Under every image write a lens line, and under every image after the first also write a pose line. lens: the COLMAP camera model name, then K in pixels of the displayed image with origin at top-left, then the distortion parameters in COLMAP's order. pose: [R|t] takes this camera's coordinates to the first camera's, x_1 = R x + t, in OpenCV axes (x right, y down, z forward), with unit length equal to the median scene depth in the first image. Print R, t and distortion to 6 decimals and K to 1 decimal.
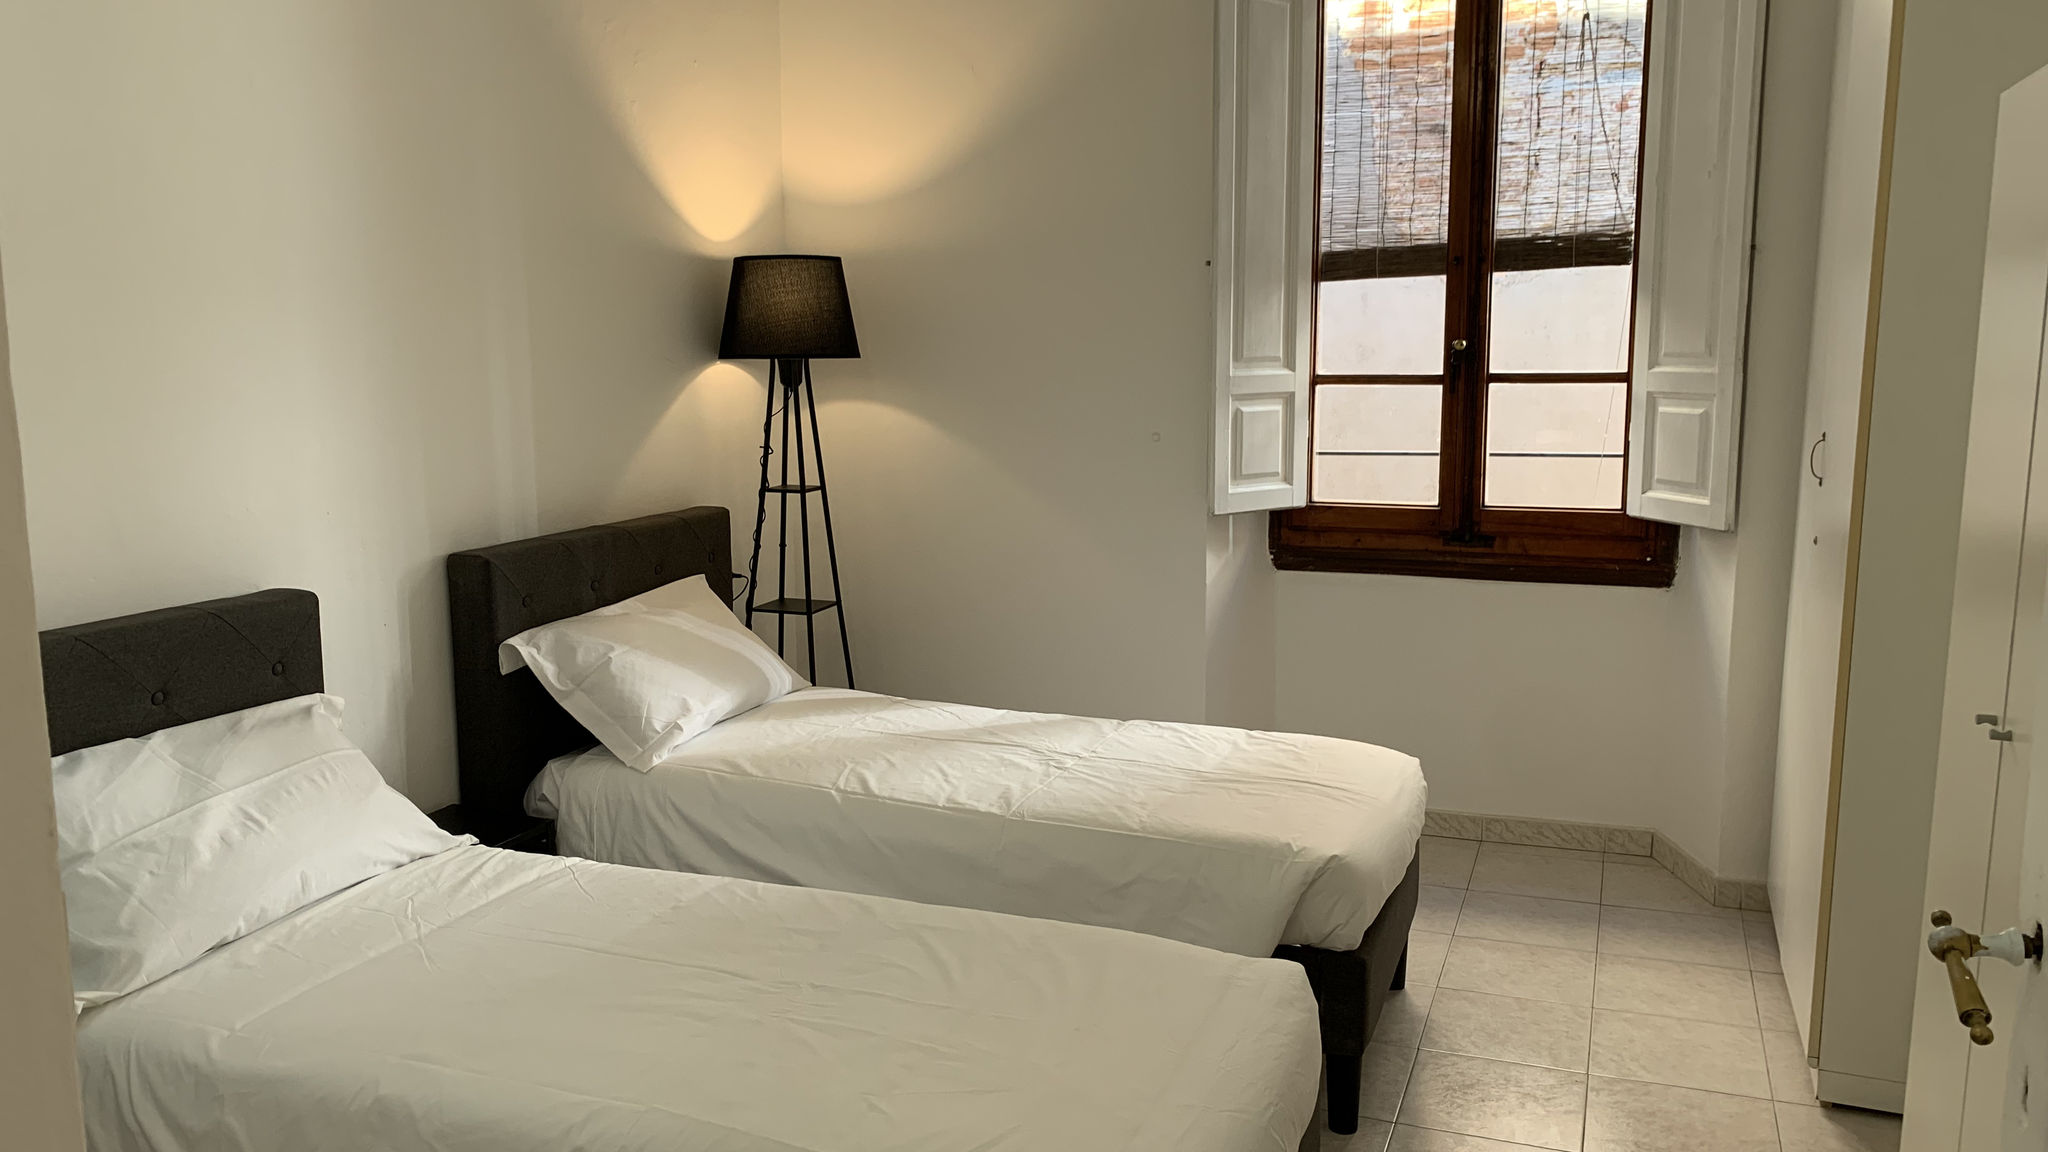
lens RADIAL K [[1542.3, 0, 1009.6], [0, 1542.3, 564.8], [0, 0, 1]] dist [0.097668, -0.150392]
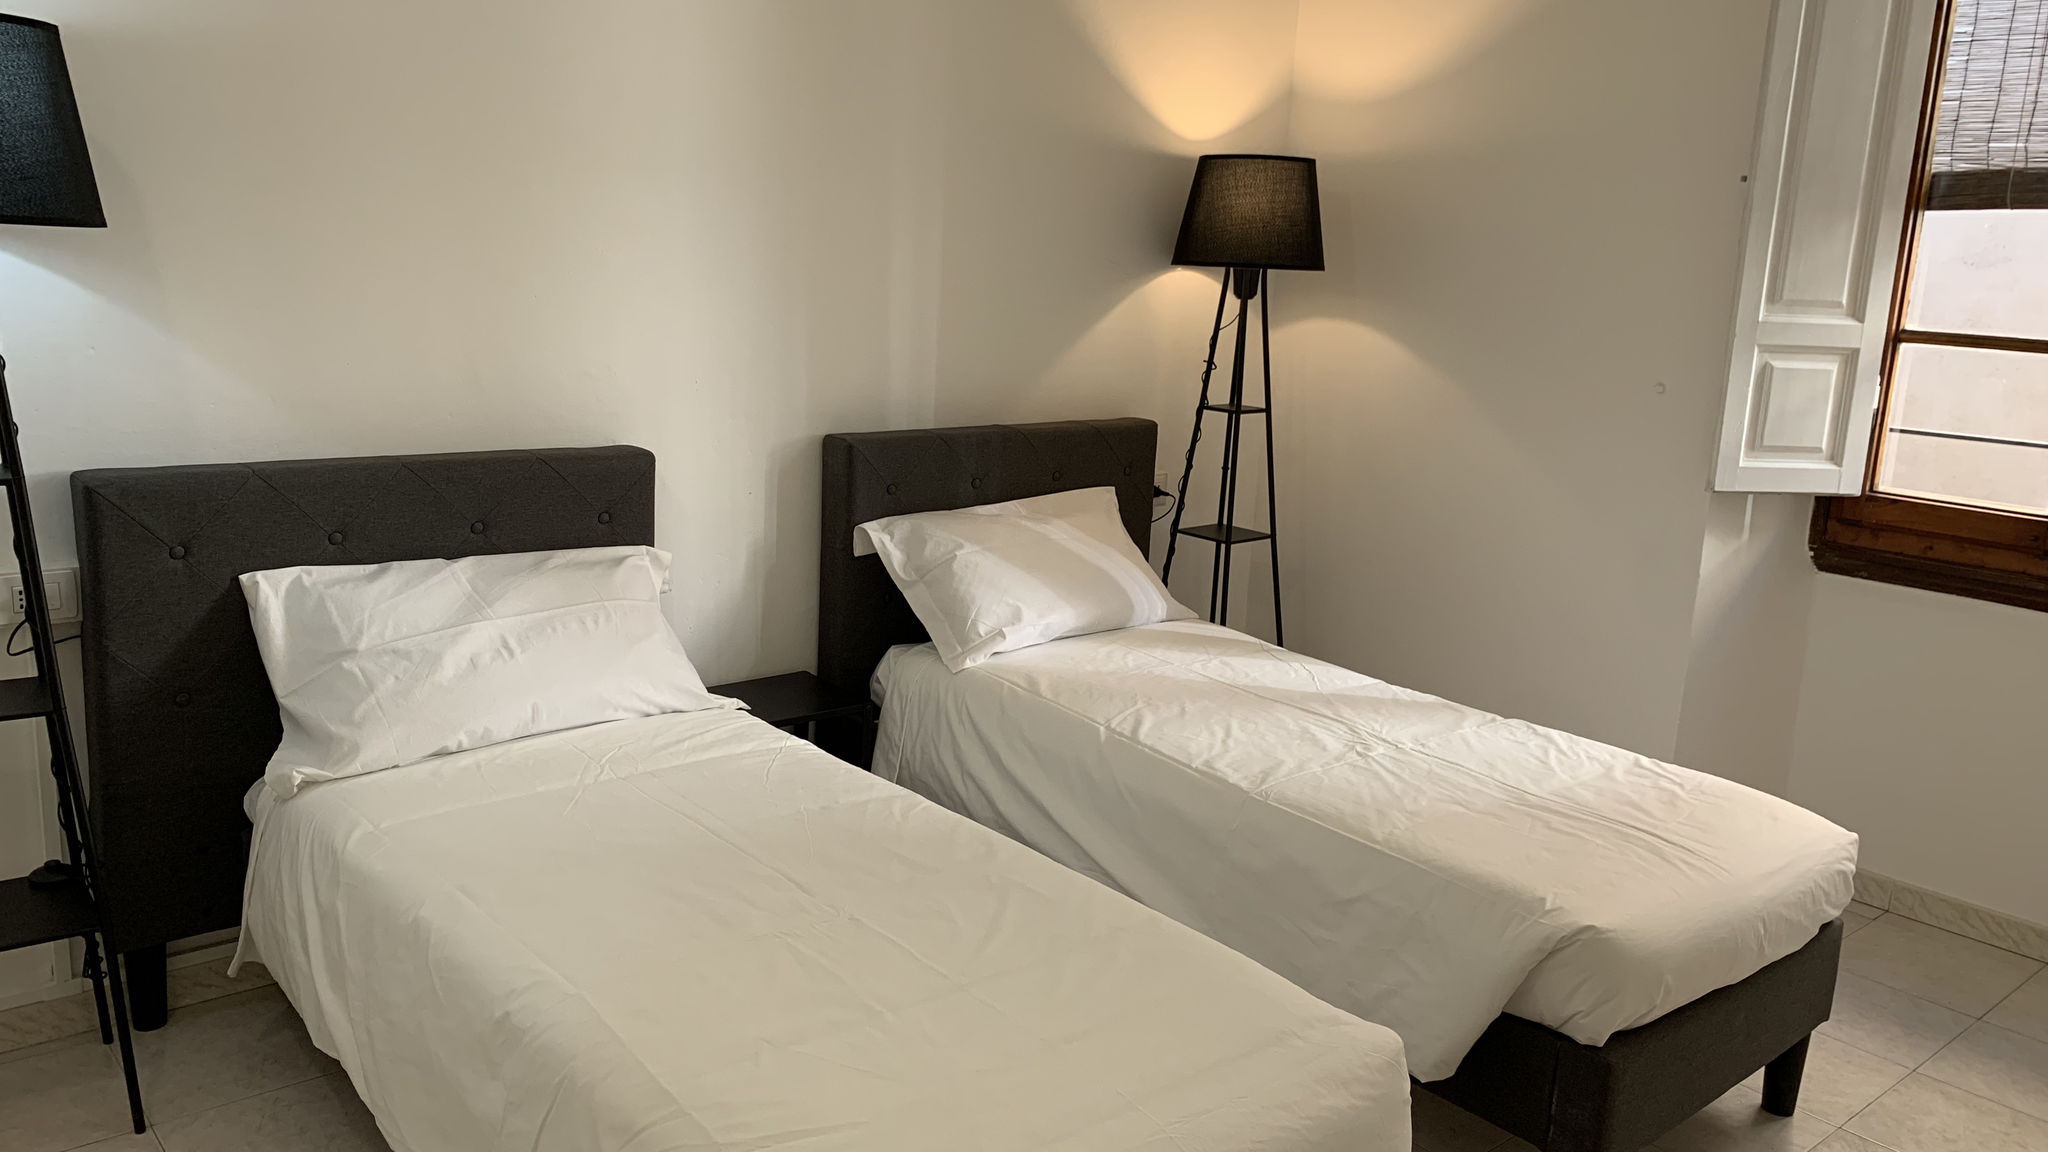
lens RADIAL K [[1559.6, 0, 1024.7], [0, 1559.6, 549.3], [0, 0, 1]] dist [0.057101, -0.073592]
pose [[0.886674, 0.140851, -0.440420, 0.224202], [-0.122287, 0.989994, 0.070417, -0.019918], [0.445931, -0.008580, 0.895026, 0.124264]]
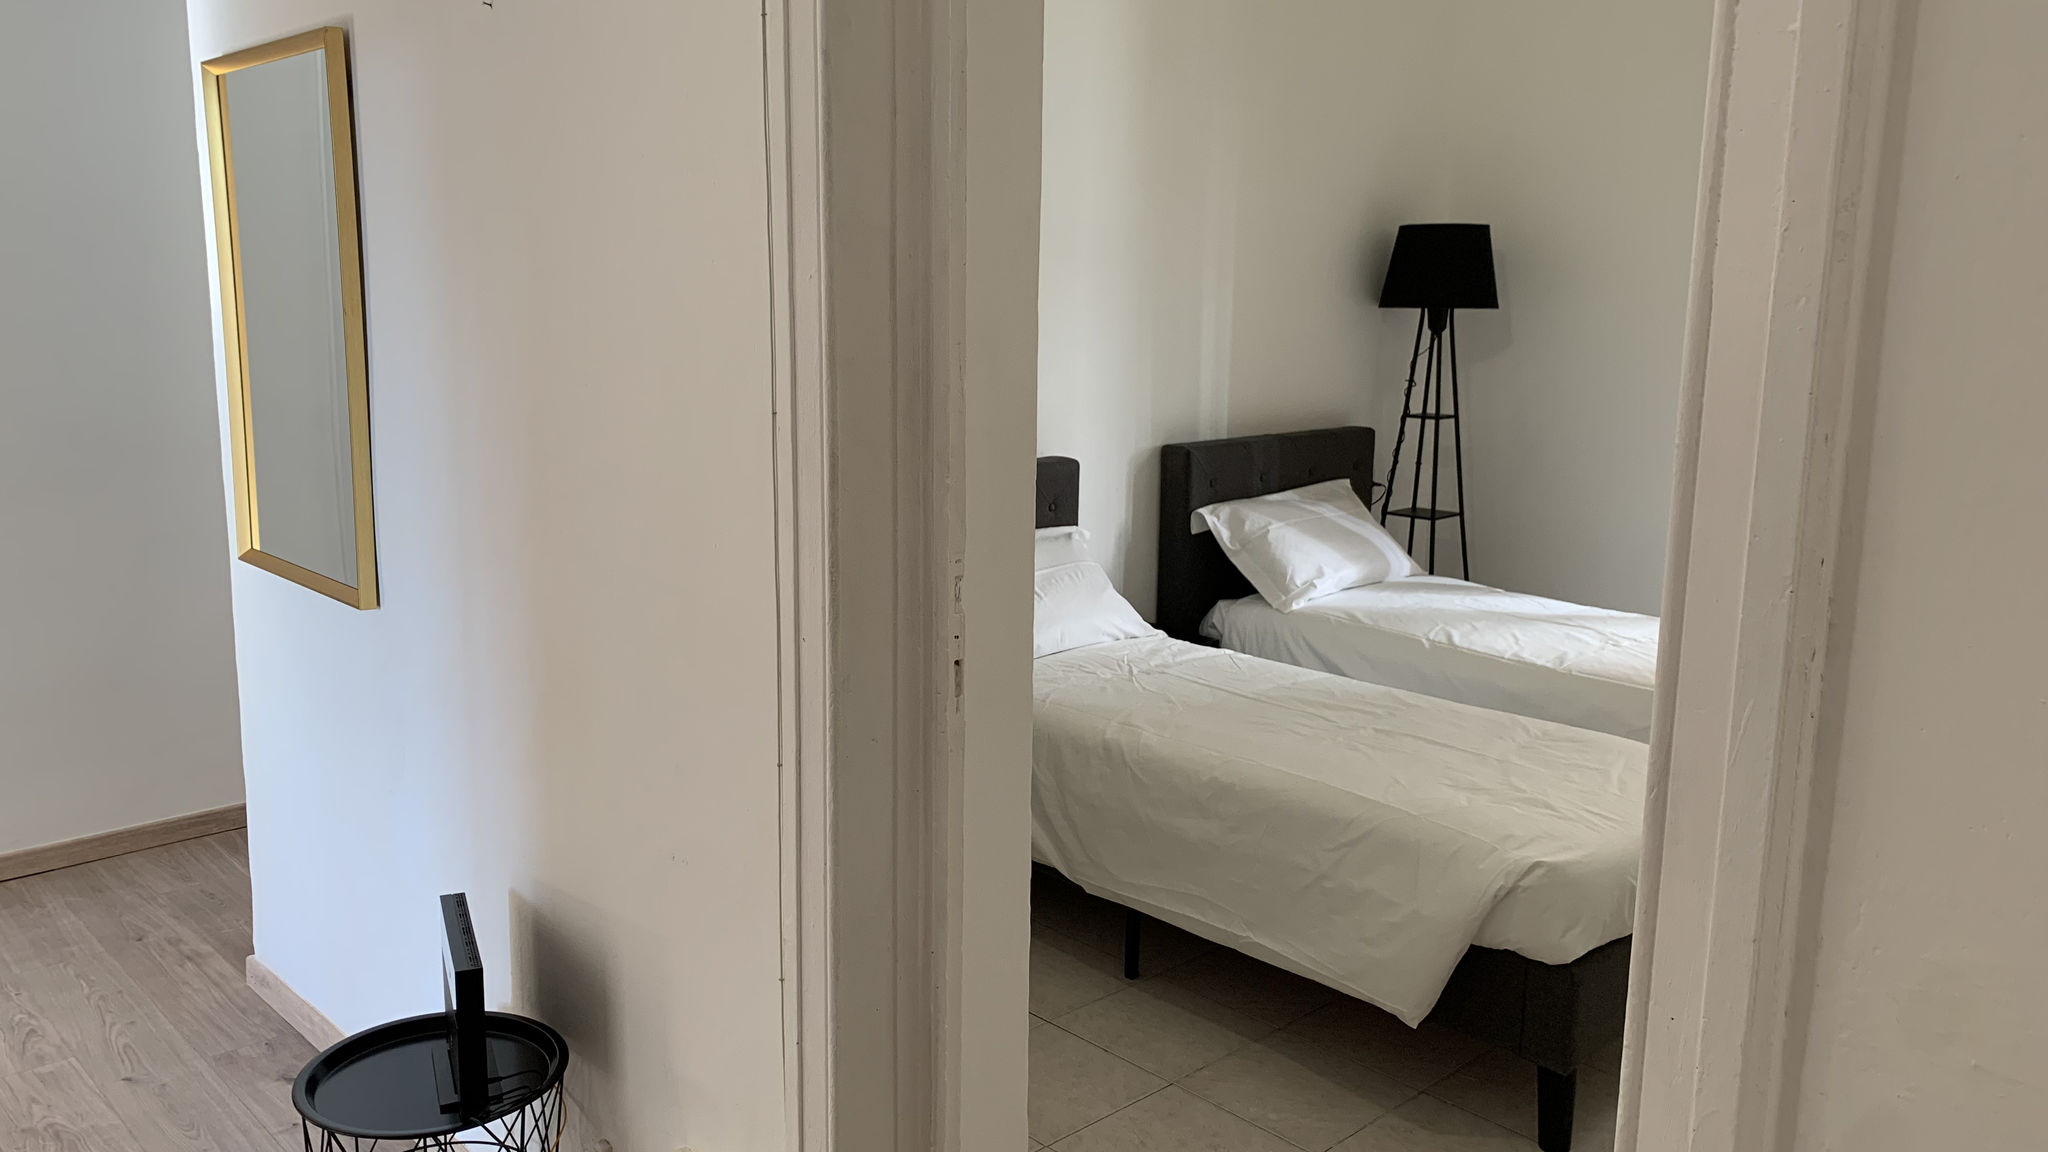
lens RADIAL K [[1515.6, 0, 1021.5], [0, 1515.6, 573.4], [0, 0, 1]] dist [0.056432, -0.143457]
pose [[0.905844, 0.094230, -0.412998, 0.094536], [-0.078838, 0.995413, 0.054195, 0.043725], [0.416211, -0.016532, 0.909118, -0.282233]]
